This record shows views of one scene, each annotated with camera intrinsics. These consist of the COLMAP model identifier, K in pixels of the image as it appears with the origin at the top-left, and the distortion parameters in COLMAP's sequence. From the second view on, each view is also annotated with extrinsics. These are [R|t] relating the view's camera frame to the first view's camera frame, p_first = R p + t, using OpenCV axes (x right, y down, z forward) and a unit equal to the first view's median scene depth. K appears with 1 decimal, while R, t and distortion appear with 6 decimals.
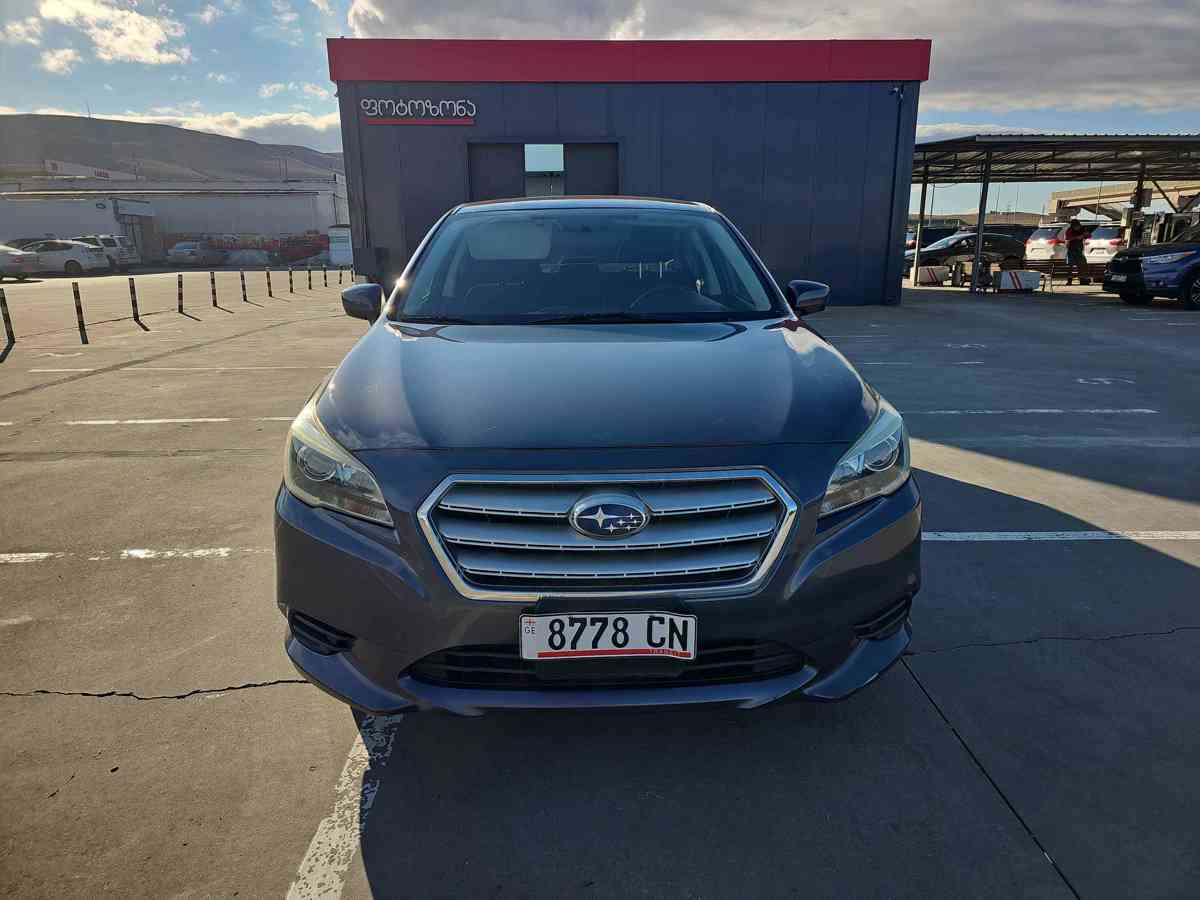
lens RADIAL K [[787.6, 0, 608.7], [0, 787.6, 455.9], [0, 0, 1]] dist [0.052485, -0.047135]
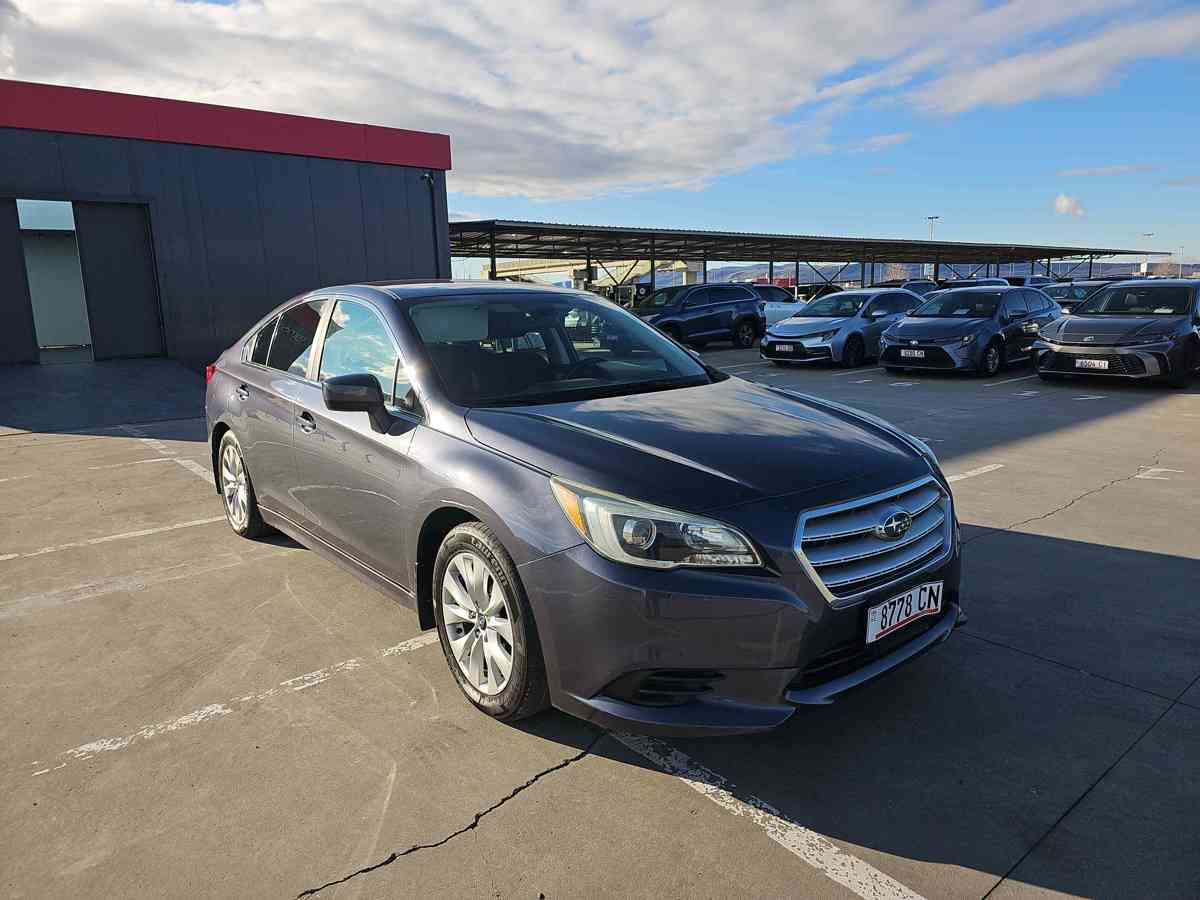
lens RADIAL K [[787.6, 0, 600.5], [0, 787.6, 457.0], [0, 0, 1]] dist [0.052485, -0.047135]
pose [[0.793637, -0.126781, 0.595035, -0.154618], [0.171212, 0.985061, -0.018474, -0.012633], [-0.583803, 0.116539, 0.803488, 0.021586]]
